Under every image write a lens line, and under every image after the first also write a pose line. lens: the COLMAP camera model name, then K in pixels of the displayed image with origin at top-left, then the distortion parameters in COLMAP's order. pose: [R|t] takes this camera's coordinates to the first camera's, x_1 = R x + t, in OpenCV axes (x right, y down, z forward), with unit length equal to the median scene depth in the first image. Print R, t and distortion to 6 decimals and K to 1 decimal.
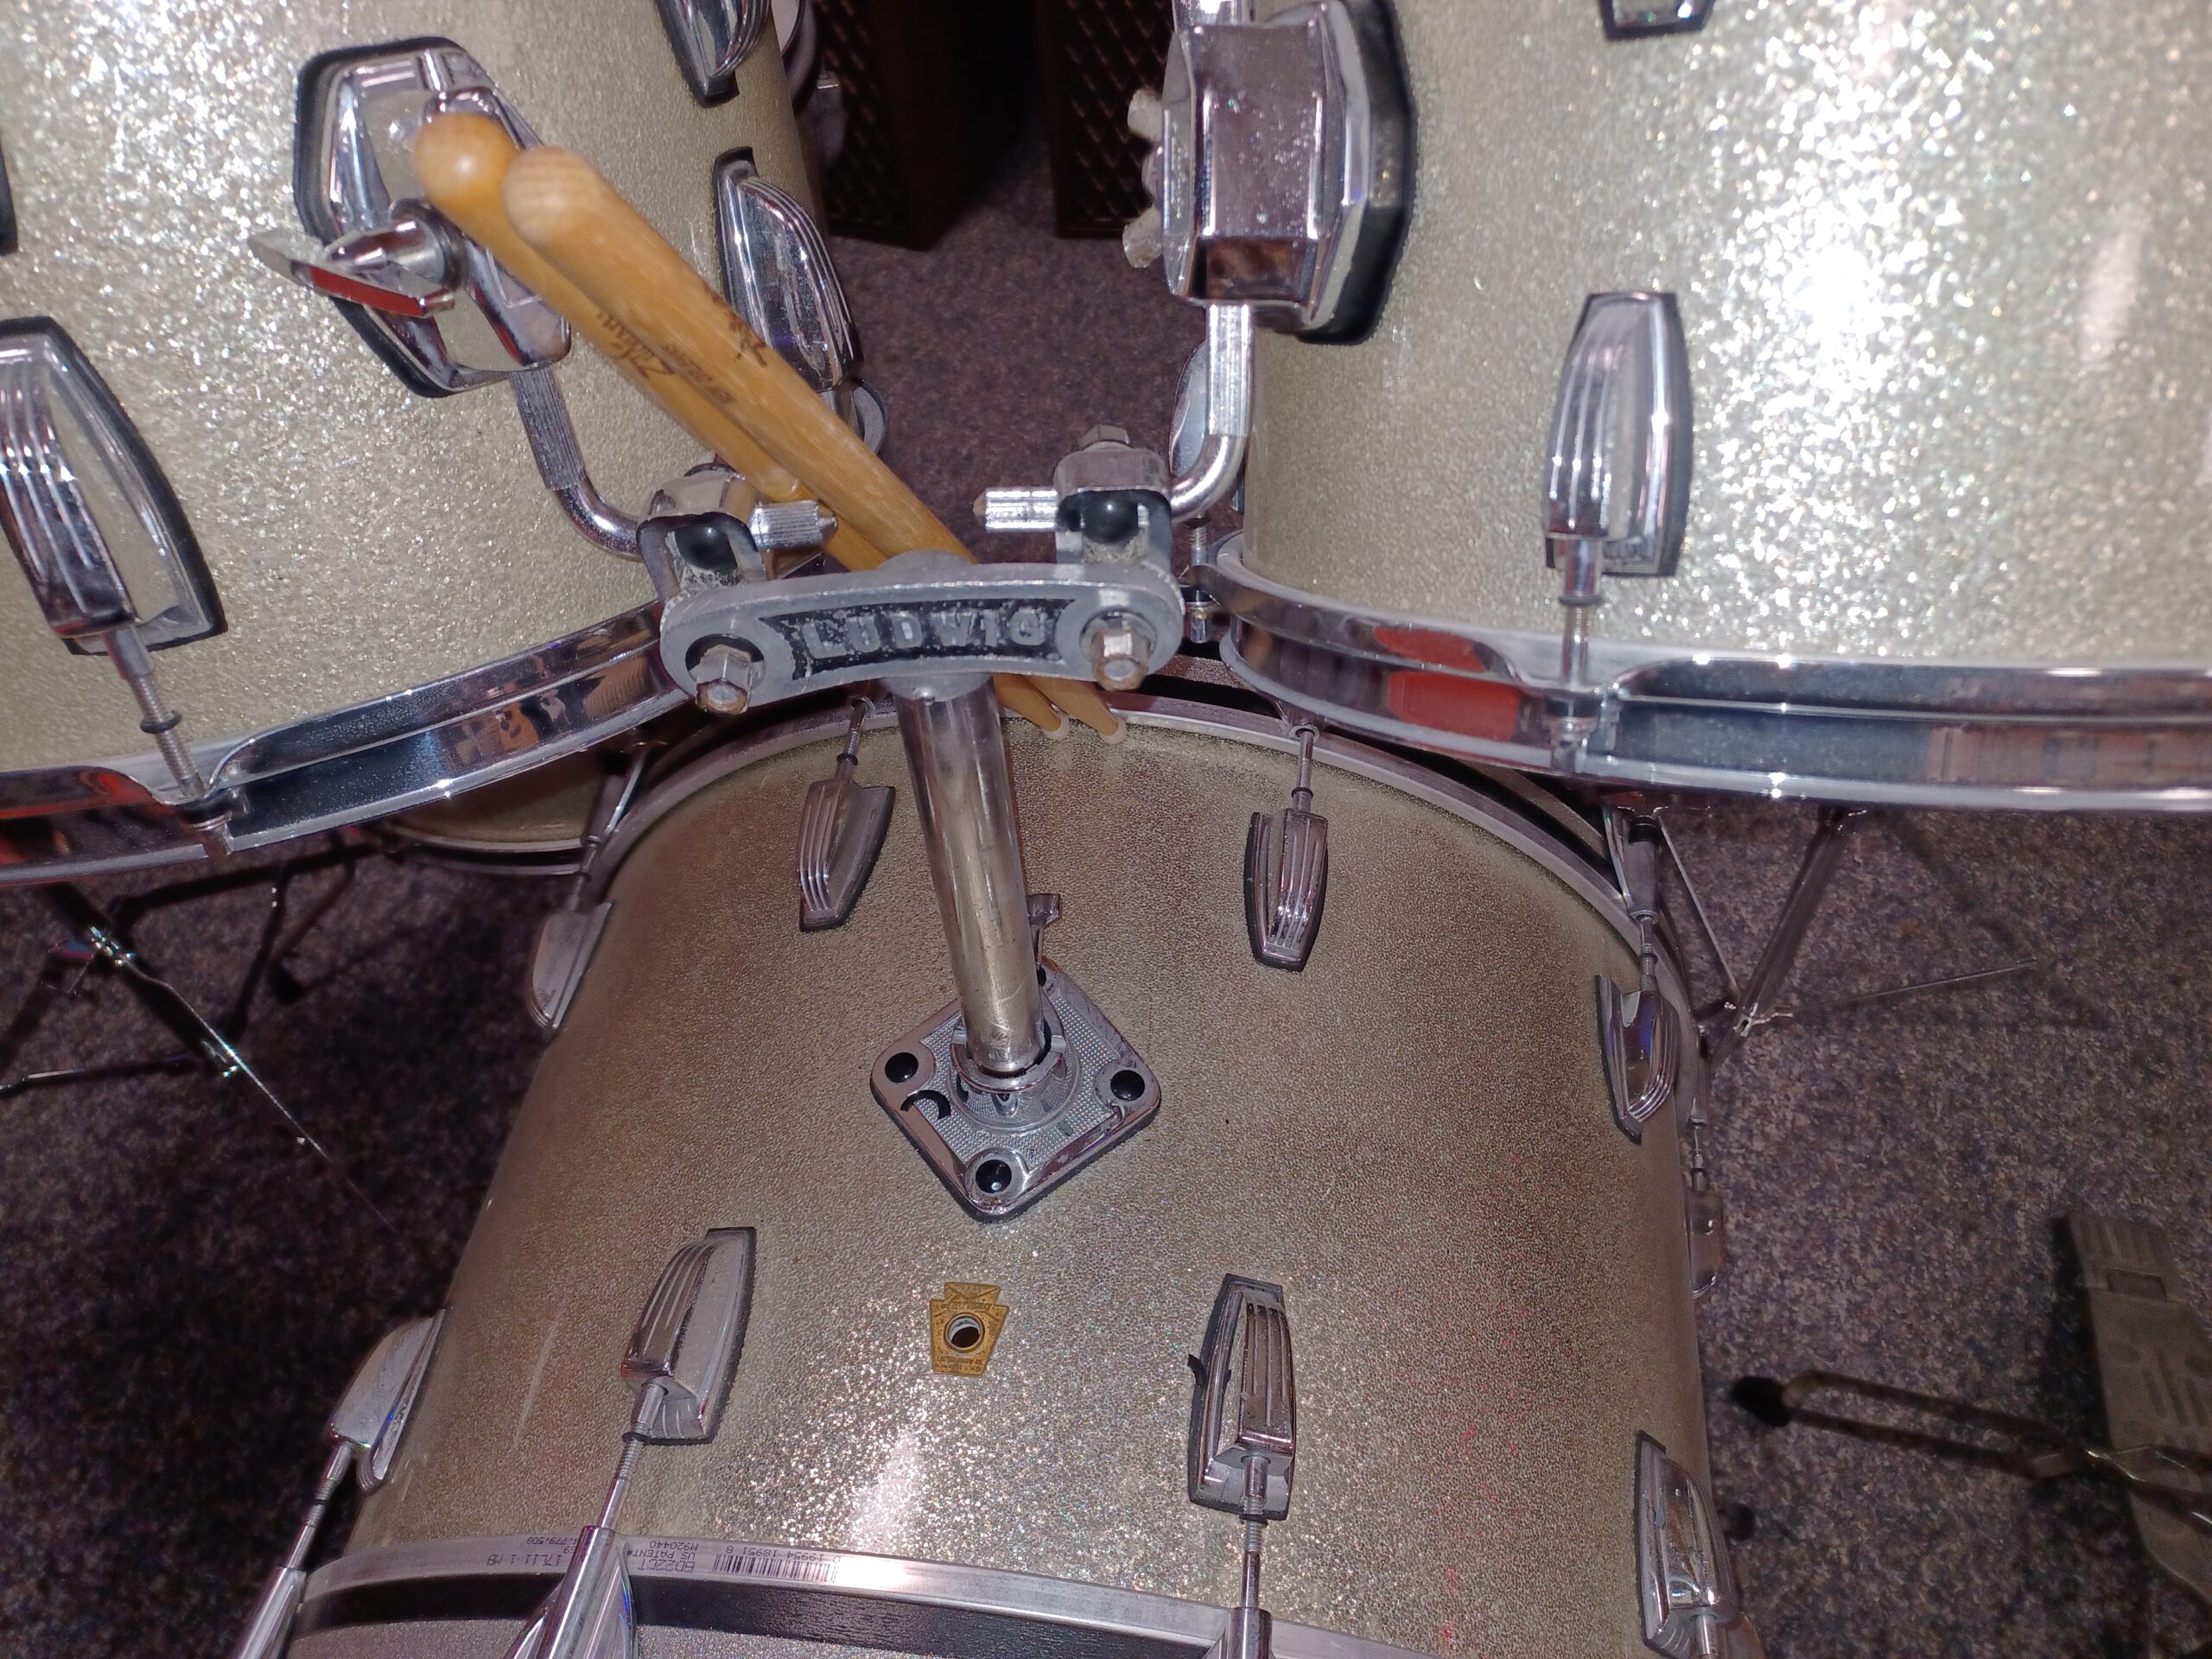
lens RADIAL K [[1610.9, 0, 1106.0], [0, 1610.9, 829.5], [0, 0, 1]] dist [-0.000999, -0.019970]
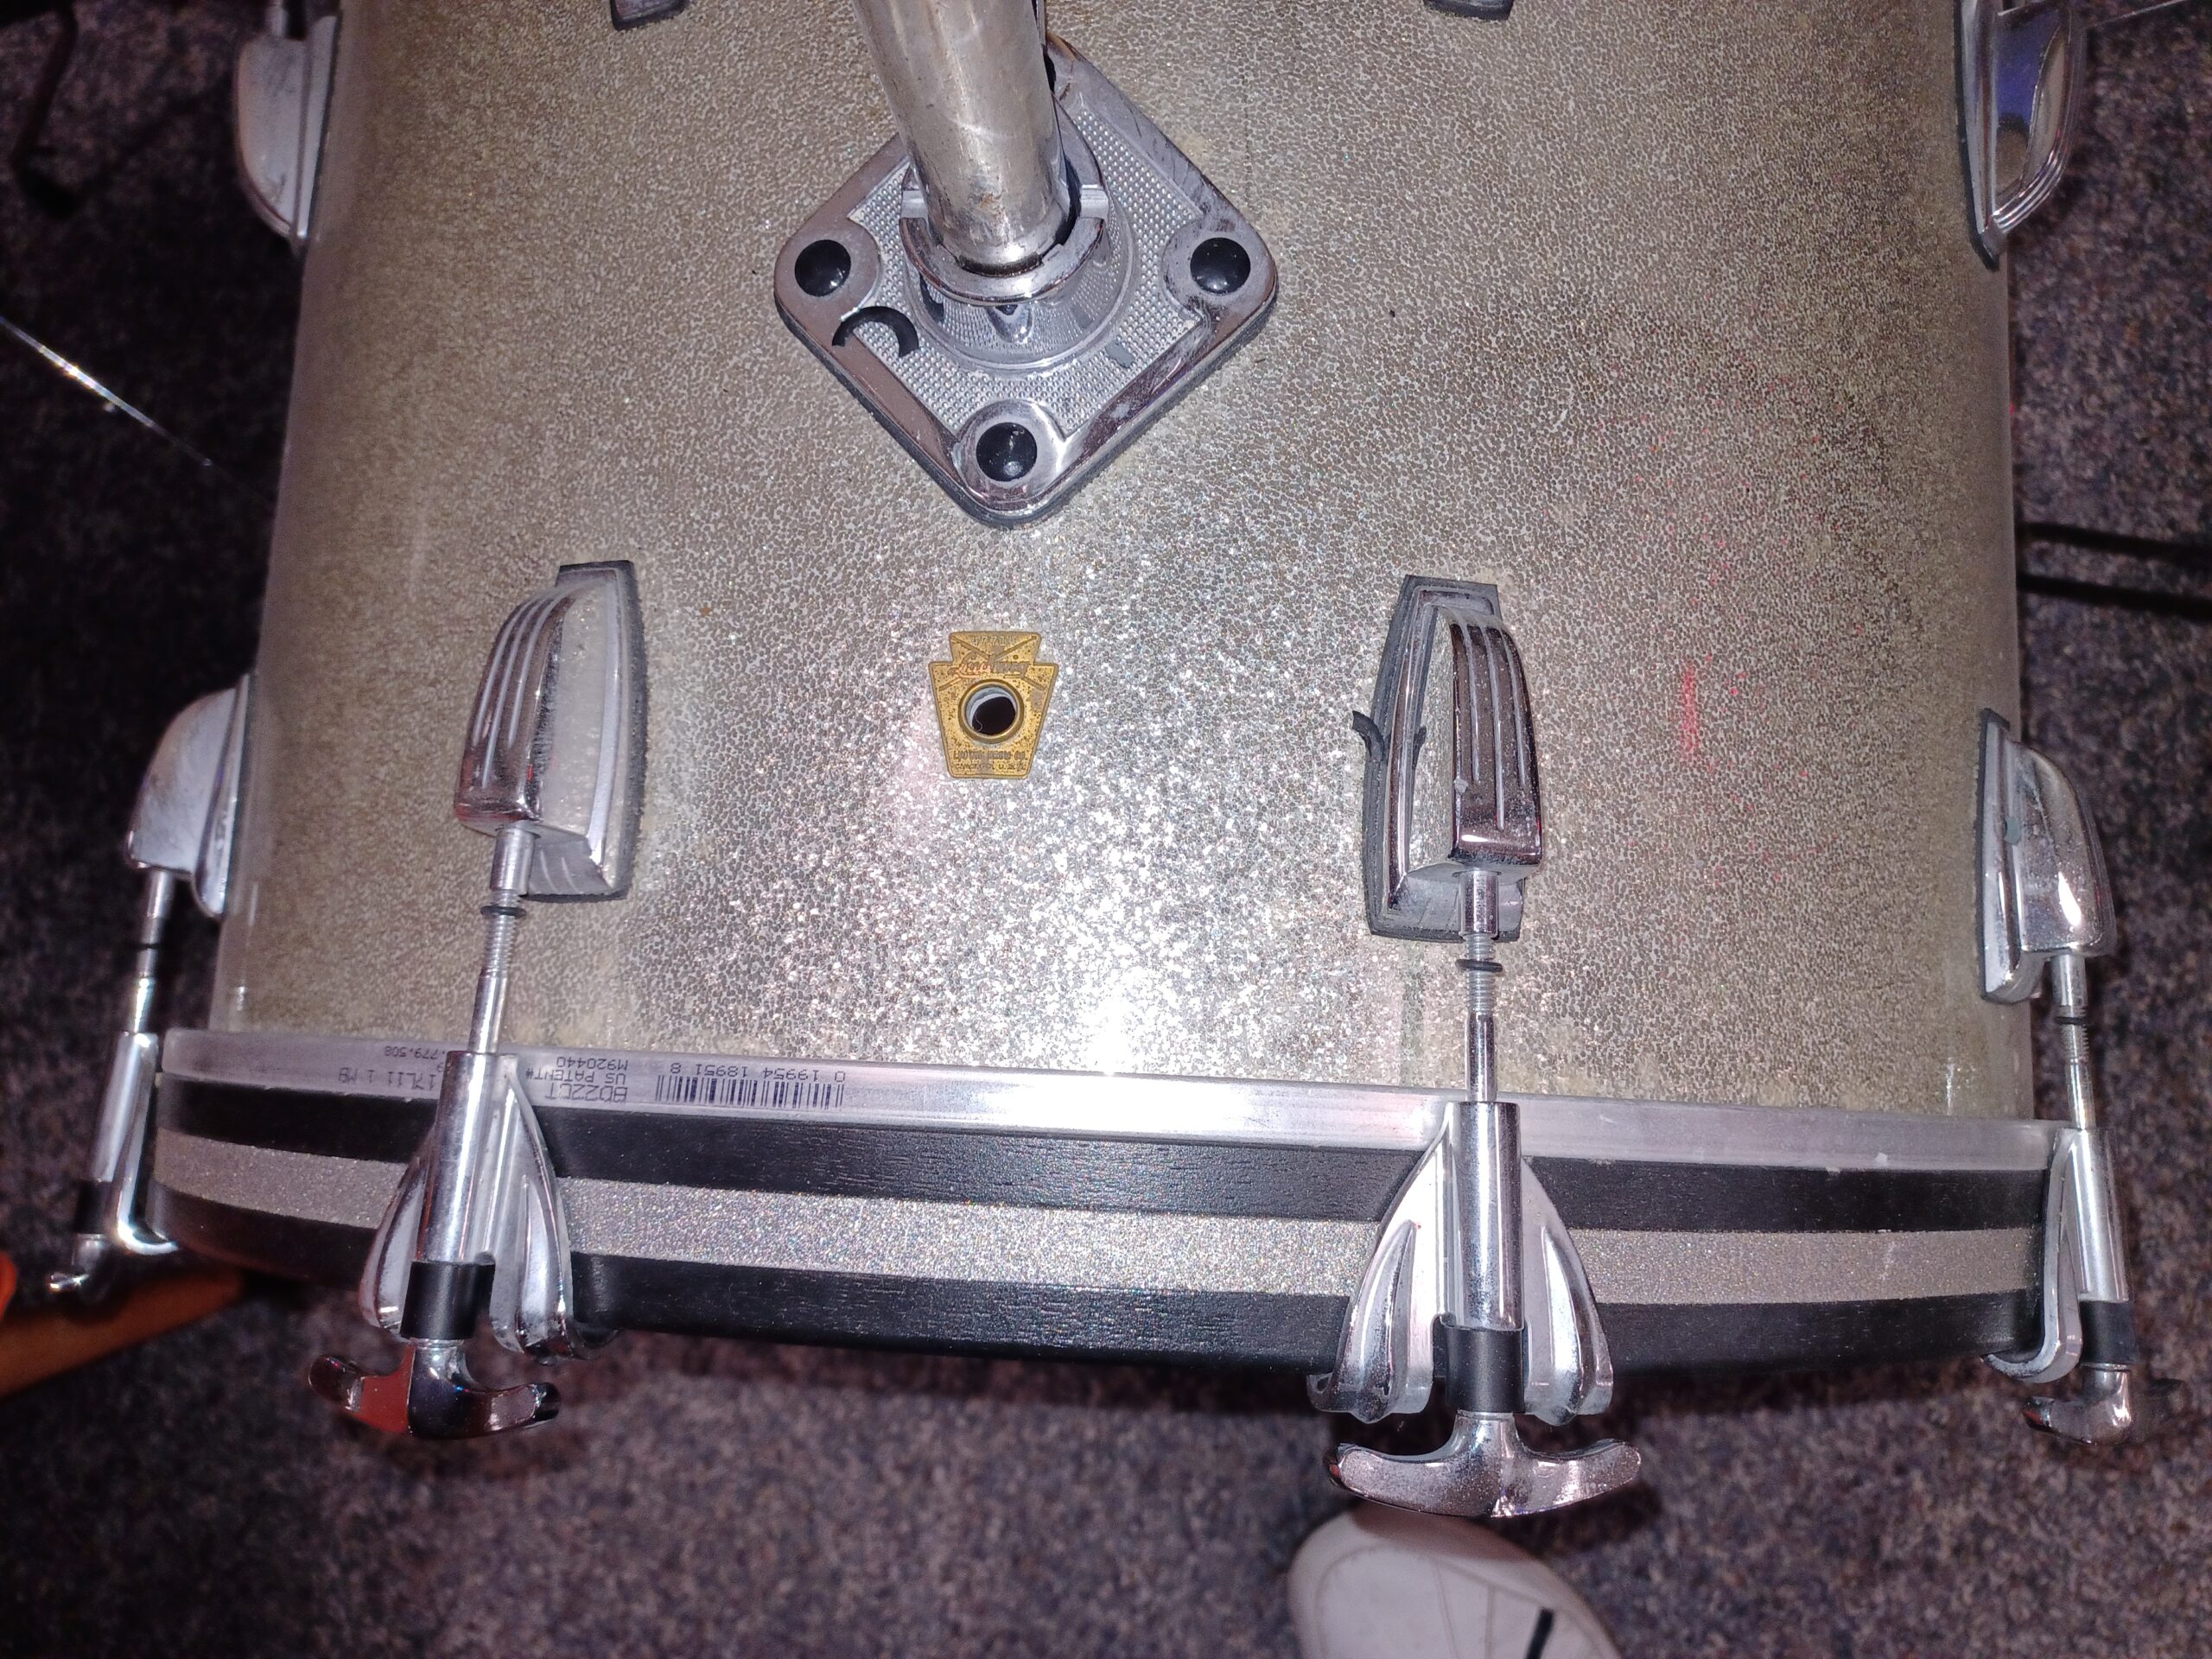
lens RADIAL K [[1644.6, 0, 1127.0], [0, 1644.6, 825.7], [0, 0, 1]] dist [0.039777, -0.001828]
pose [[0.995916, -0.088440, -0.018139, -0.026158], [0.086156, 0.870999, 0.483670, 0.045855], [-0.026977, -0.483258, 0.875062, 0.393905]]
